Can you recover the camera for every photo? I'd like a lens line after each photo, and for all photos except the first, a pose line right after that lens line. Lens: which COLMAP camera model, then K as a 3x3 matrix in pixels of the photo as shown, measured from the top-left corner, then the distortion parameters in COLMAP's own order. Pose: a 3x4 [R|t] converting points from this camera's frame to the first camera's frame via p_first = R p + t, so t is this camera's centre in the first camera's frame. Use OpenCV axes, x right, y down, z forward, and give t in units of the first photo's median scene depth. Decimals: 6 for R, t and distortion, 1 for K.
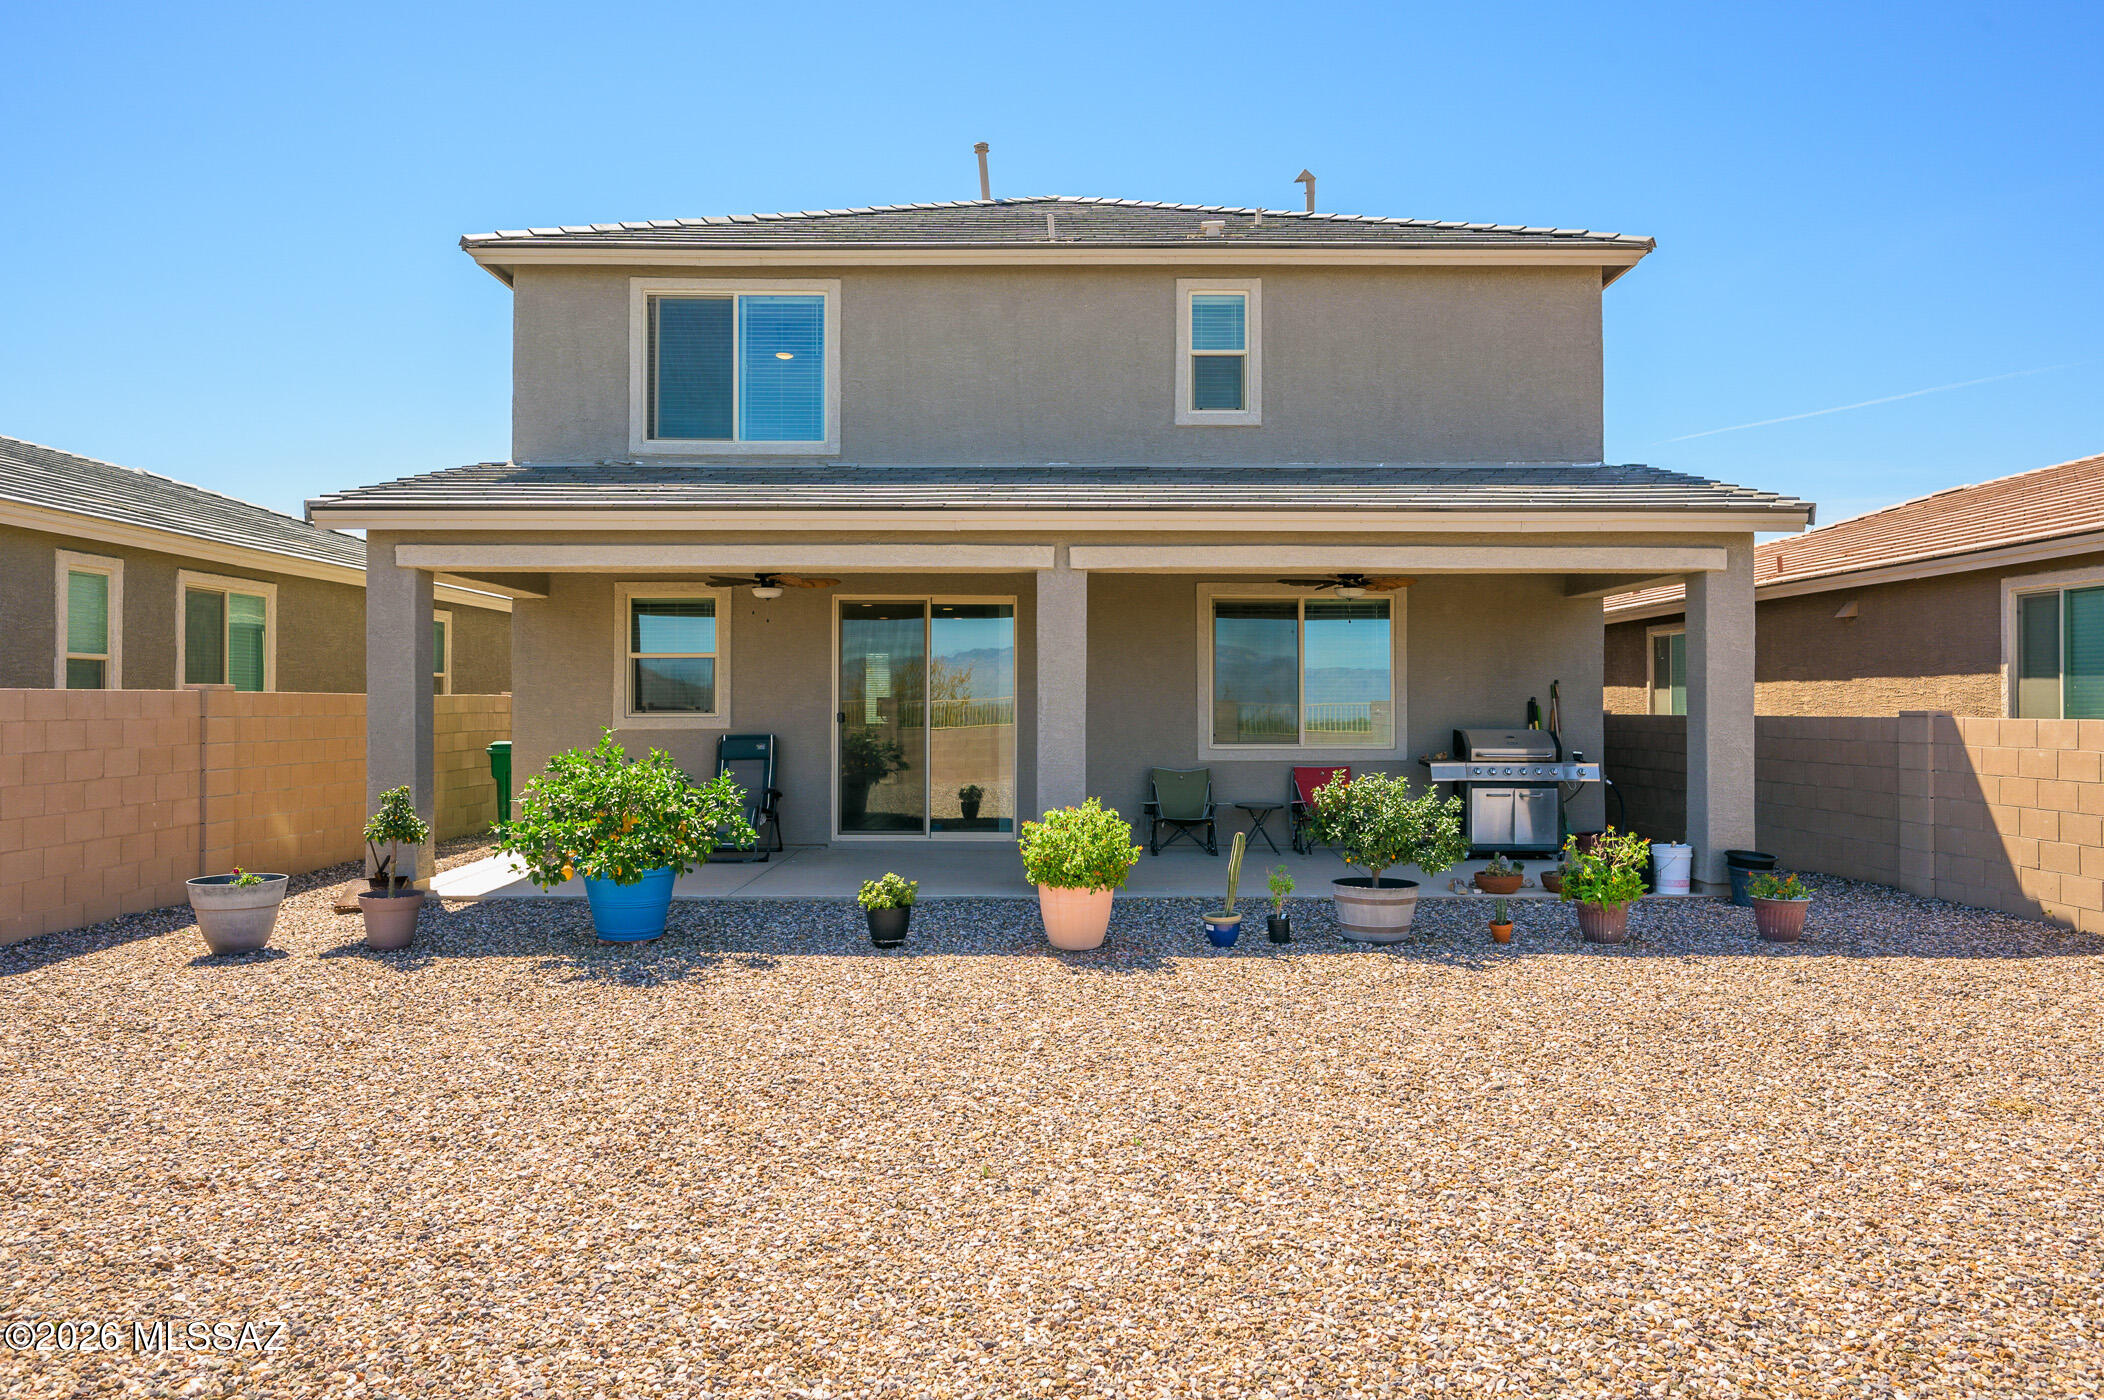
lens RADIAL K [[1460.4, 0, 1087.8], [0, 1460.4, 695.2], [0, 0, 1]] dist [-0.009276, 0.007023]
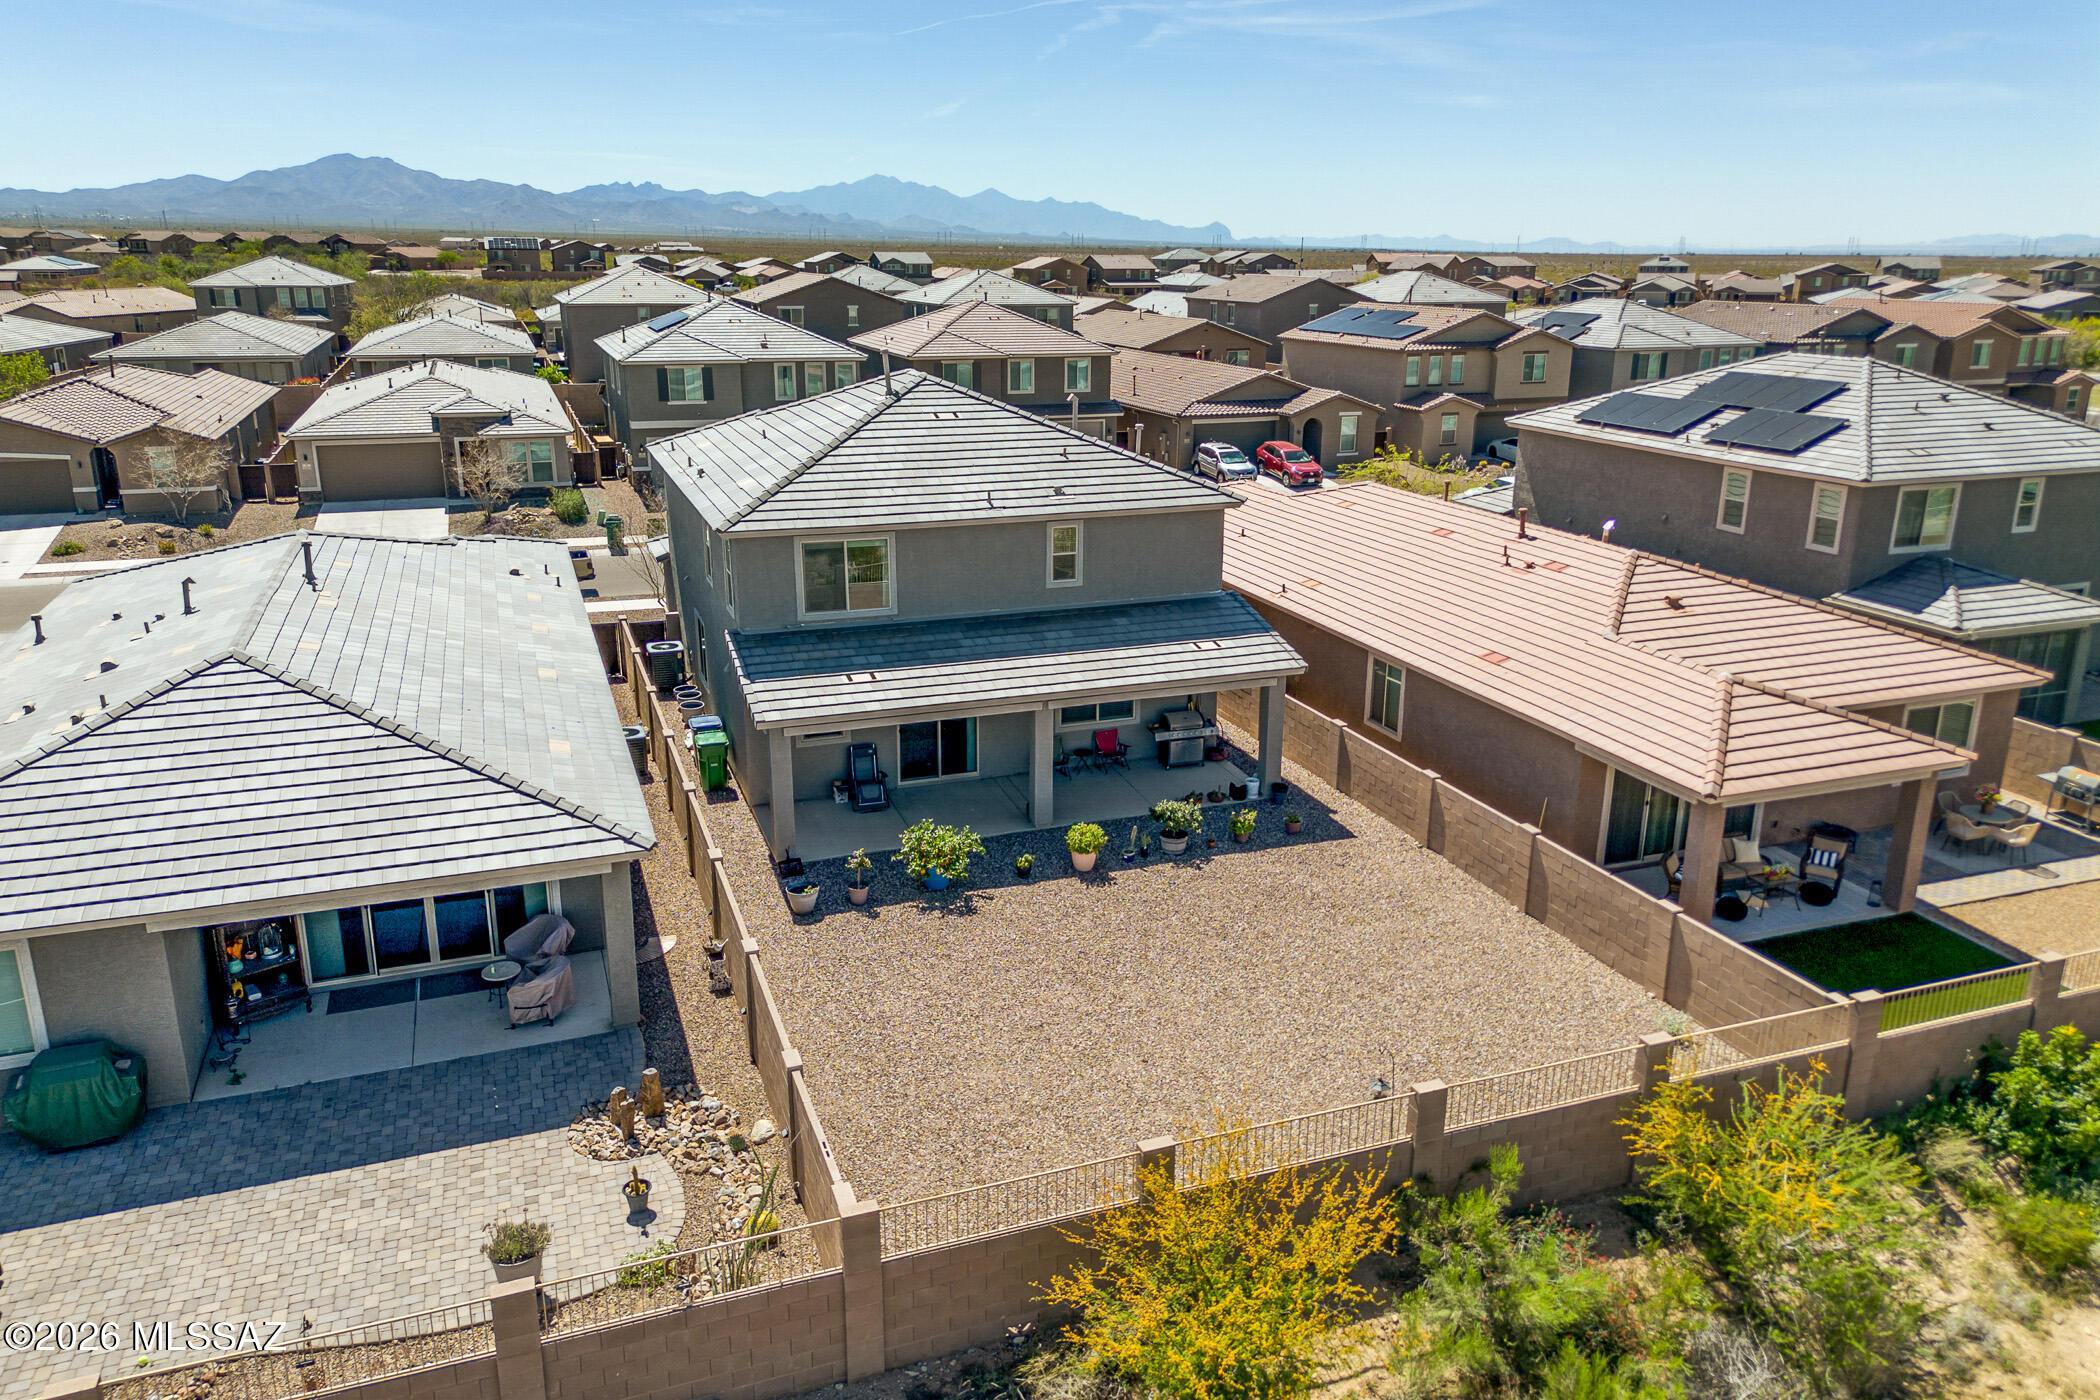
lens RADIAL K [[1481.8, 0, 1046.9], [0, 1481.8, 697.8], [0, 0, 1]] dist [0.032109, -0.005402]
pose [[0.945742, -0.090271, 0.312127, -0.650213], [-0.009586, 0.952462, 0.304508, -0.710042], [-0.324777, -0.290978, 0.899918, -1.049636]]
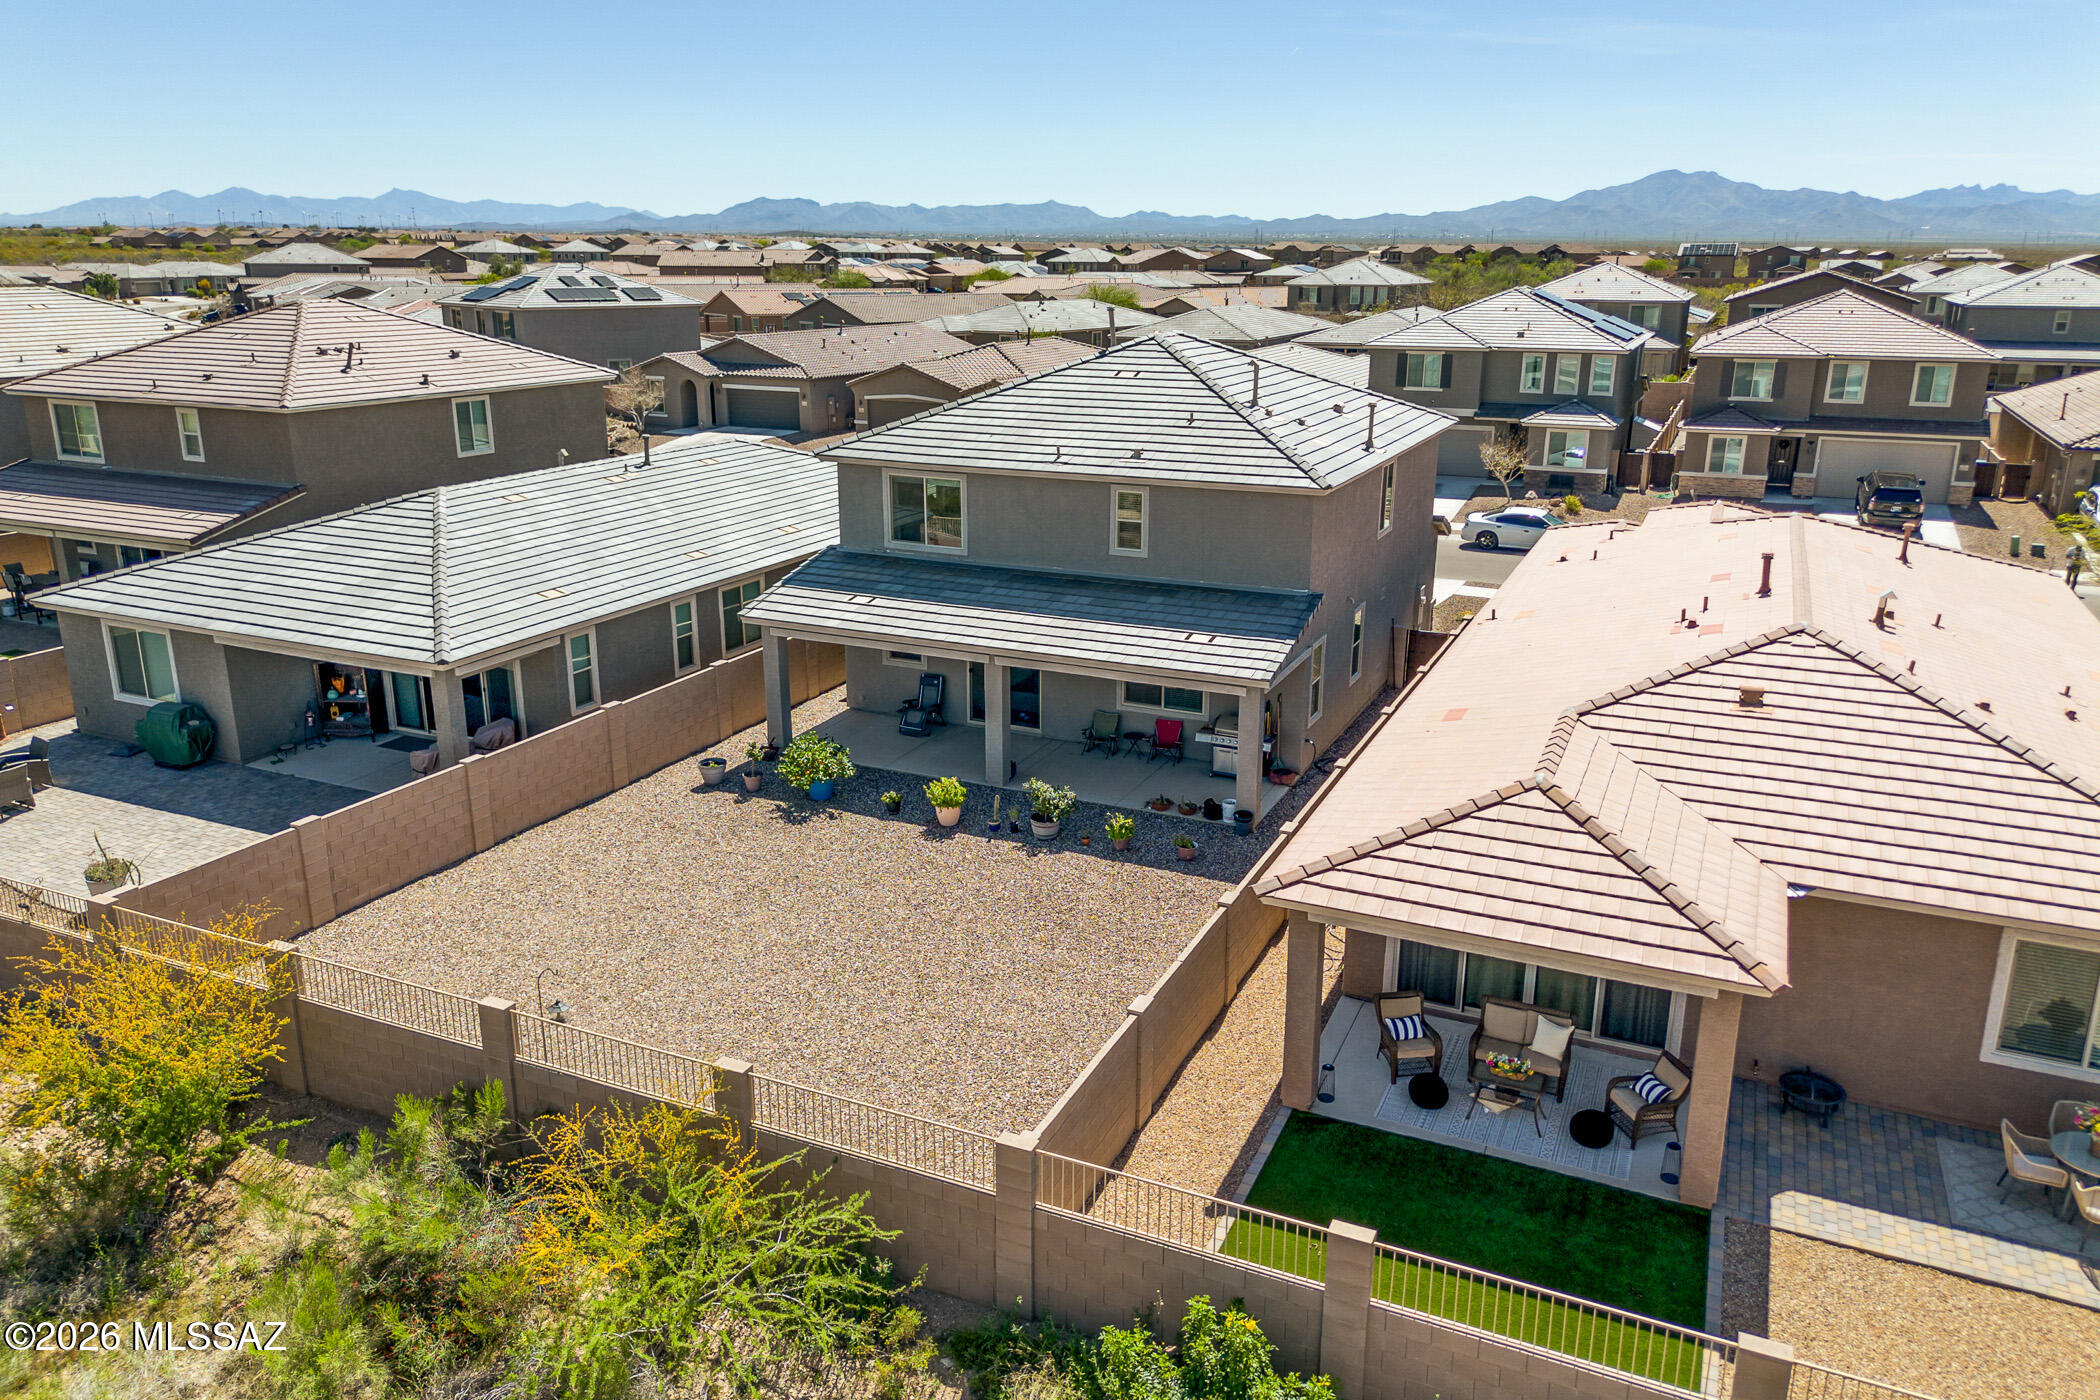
lens RADIAL K [[1481.8, 0, 1050.0], [0, 1481.8, 693.7], [0, 0, 1]] dist [0.032109, -0.005402]
pose [[0.895367, 0.125959, -0.427144, 0.922154], [0.006796, 0.955189, 0.295918, -0.627277], [0.445277, -0.267858, 0.854389, -0.906326]]
